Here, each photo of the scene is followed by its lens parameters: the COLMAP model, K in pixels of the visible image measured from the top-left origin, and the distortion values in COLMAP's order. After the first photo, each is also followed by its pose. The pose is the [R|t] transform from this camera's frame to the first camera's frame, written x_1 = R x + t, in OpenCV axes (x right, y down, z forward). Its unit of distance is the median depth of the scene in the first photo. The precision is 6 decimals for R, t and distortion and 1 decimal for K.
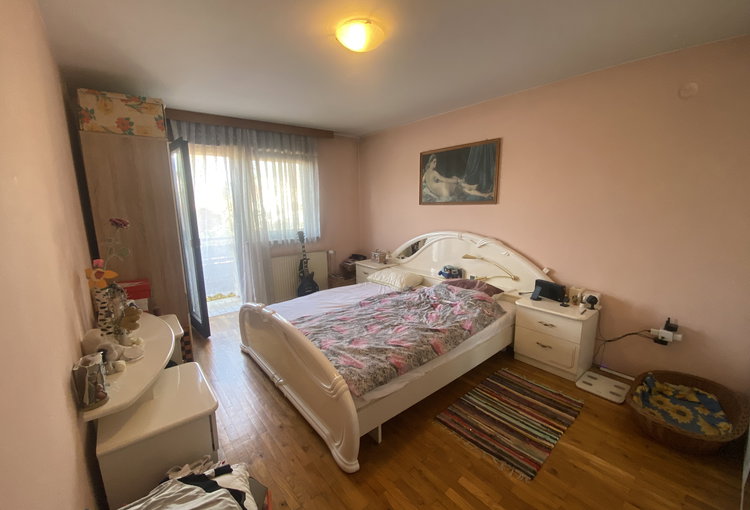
lens RADIAL K [[303.6, 0, 369.8], [0, 303.6, 258.9], [0, 0, 1]] dist [0.018624, -0.017057]
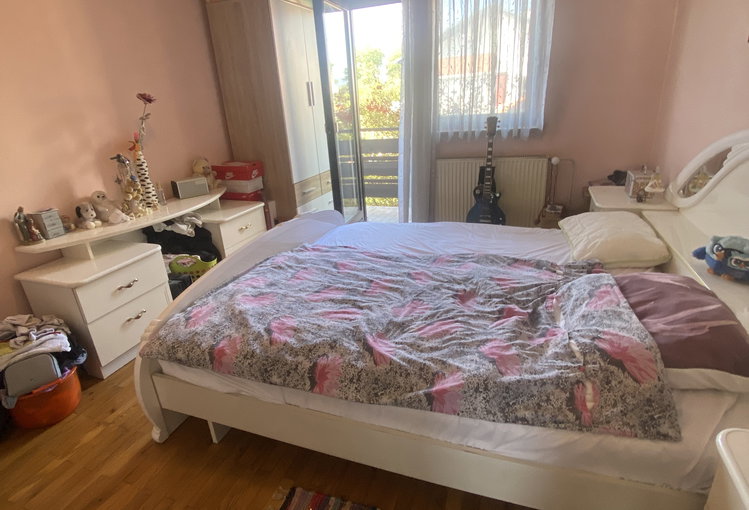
lens RADIAL K [[403.8, 0, 373.1], [0, 403.8, 252.9], [0, 0, 1]] dist [0.058947, -0.054937]
pose [[0.504534, 0.296474, -0.810894, 0.482281], [-0.106904, 0.953420, 0.282068, -0.051214], [0.856748, -0.055625, 0.512727, 0.511744]]
